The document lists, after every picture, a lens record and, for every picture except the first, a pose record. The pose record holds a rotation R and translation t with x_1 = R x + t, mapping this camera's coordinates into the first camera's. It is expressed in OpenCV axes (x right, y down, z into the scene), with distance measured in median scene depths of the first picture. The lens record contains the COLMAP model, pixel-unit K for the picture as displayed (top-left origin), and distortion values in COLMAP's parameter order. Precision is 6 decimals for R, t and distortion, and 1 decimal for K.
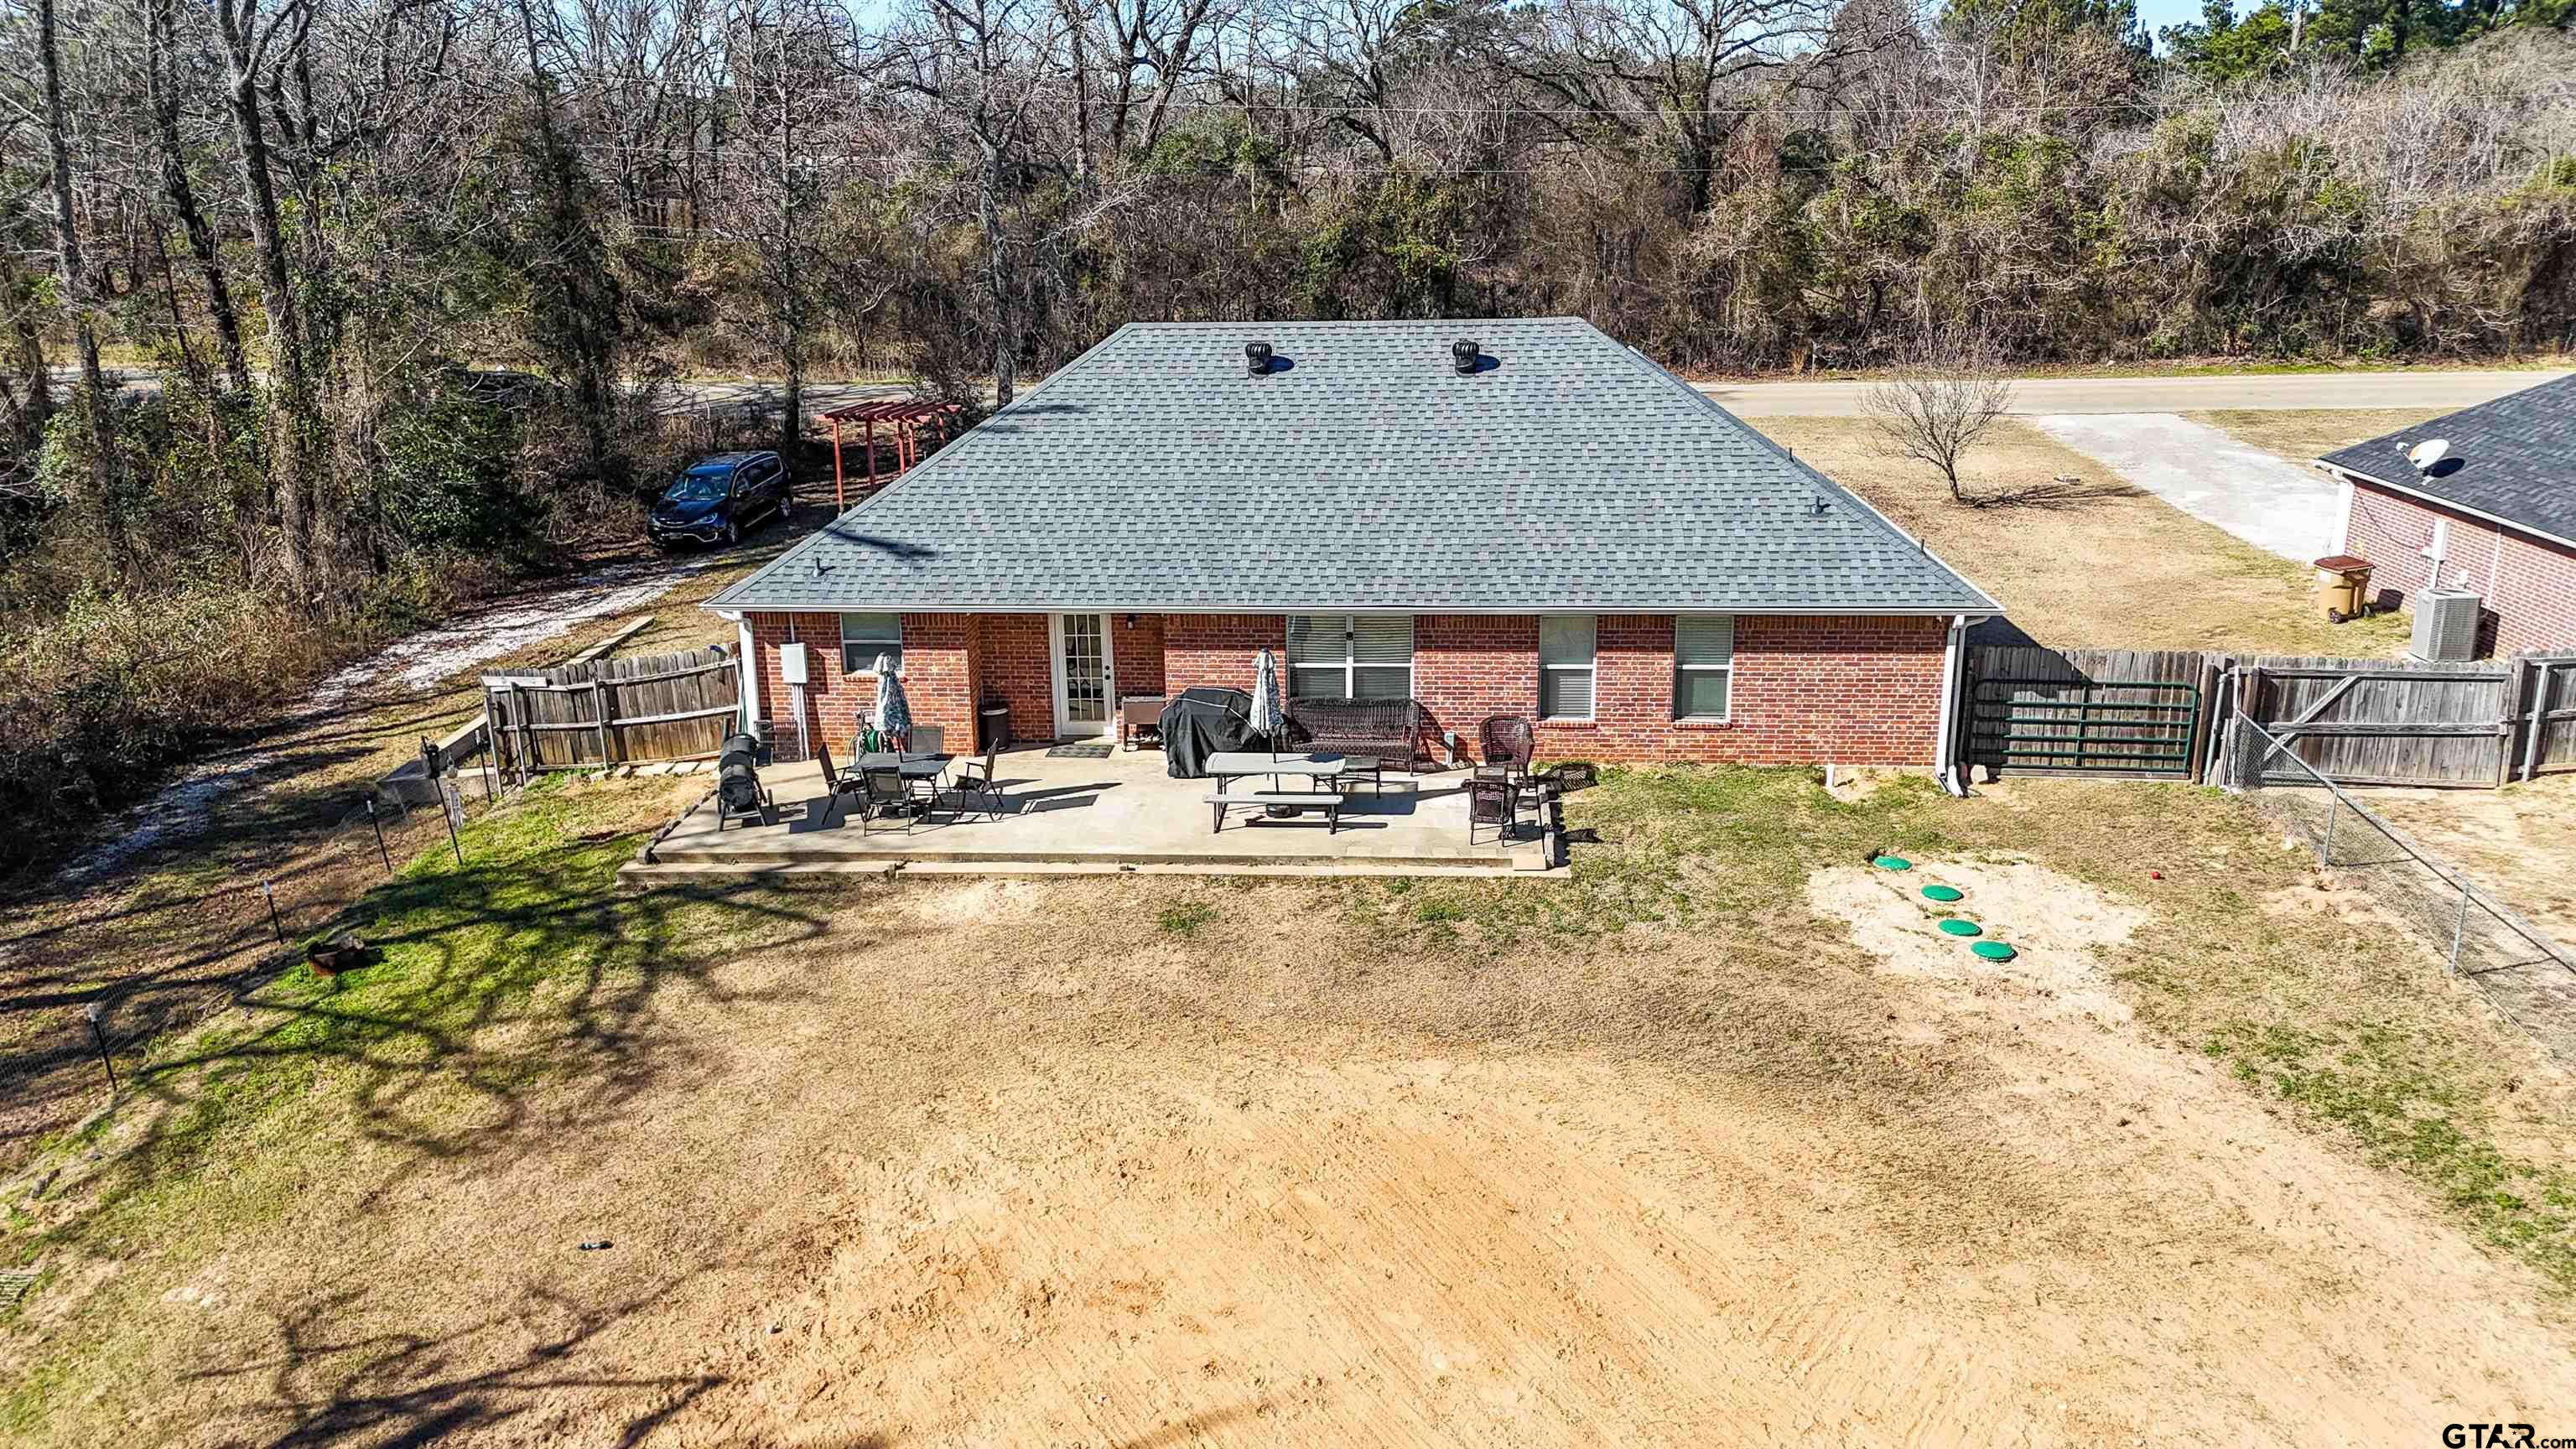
lens RADIAL K [[1885.6, 0, 1298.9], [0, 1885.6, 737.4], [0, 0, 1]] dist [0.123095, -0.160875]
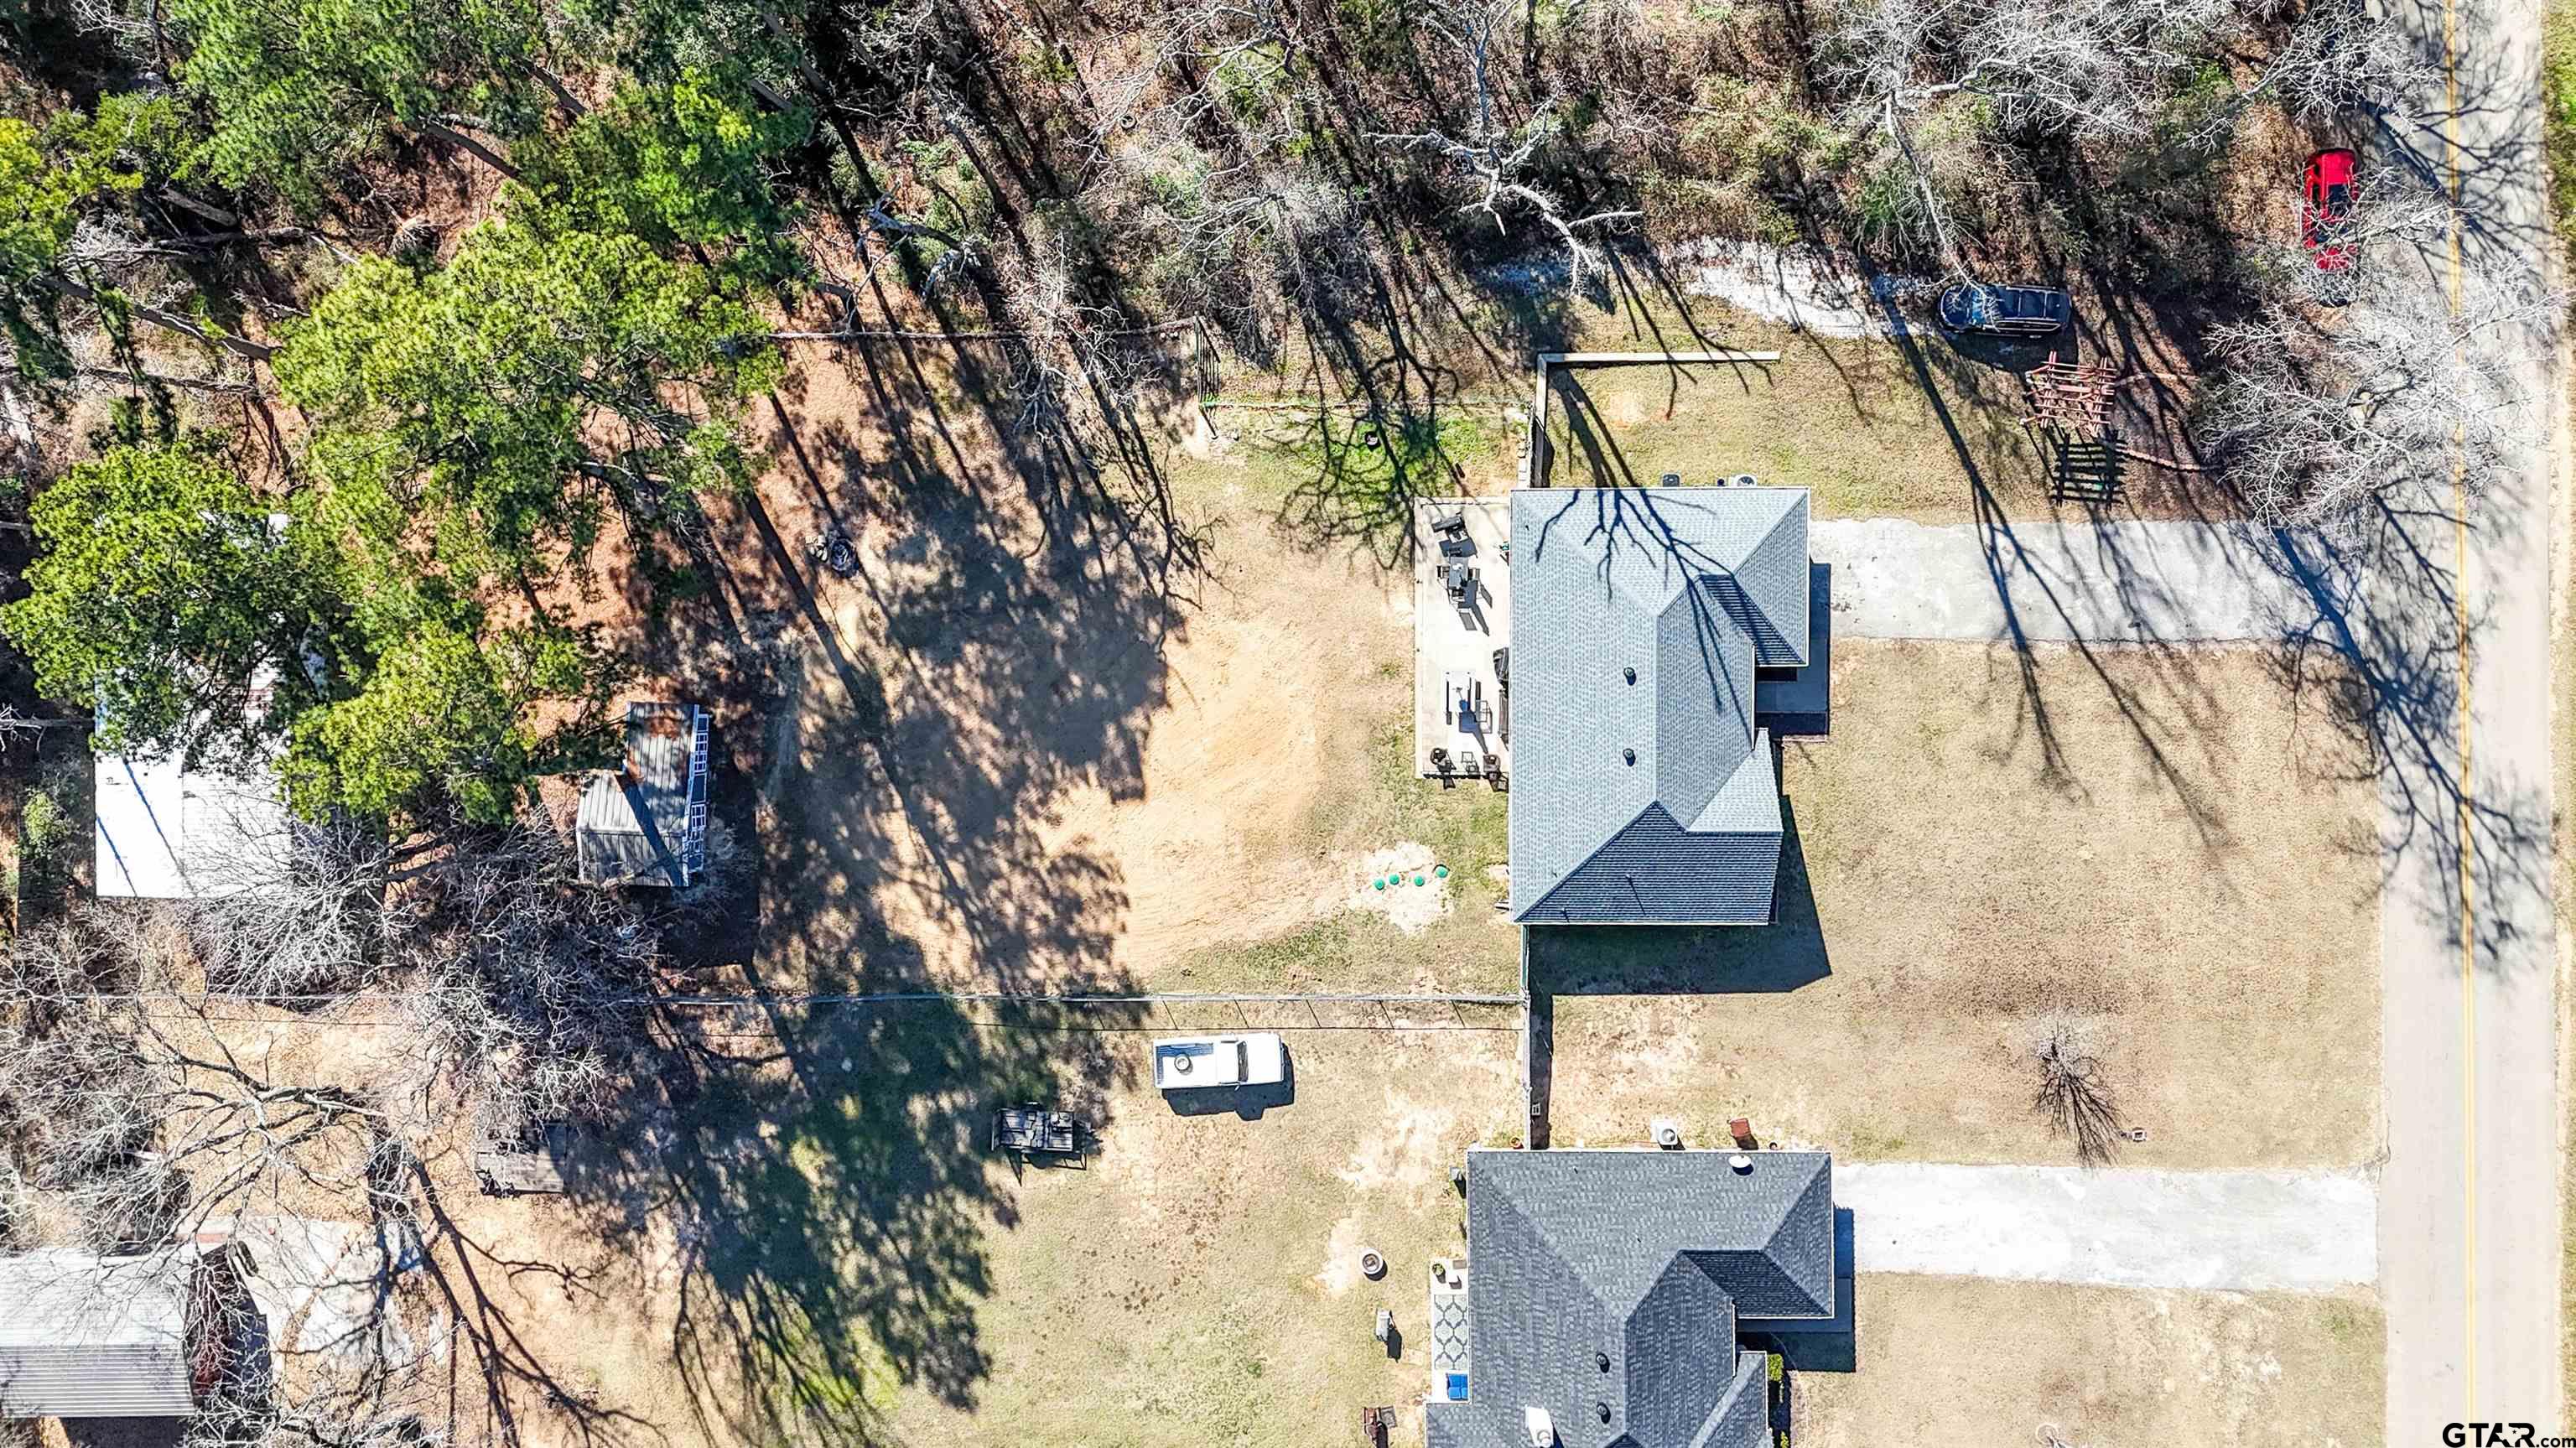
lens RADIAL K [[1885.5, 0, 1298.9], [0, 1885.5, 736.9], [0, 0, 1]] dist [0.123095, -0.160875]
pose [[0.070687, 0.996670, 0.040637, -0.088180], [-0.285701, -0.018803, 0.958134, -3.133140], [0.955708, -0.079337, 0.283421, -0.184658]]
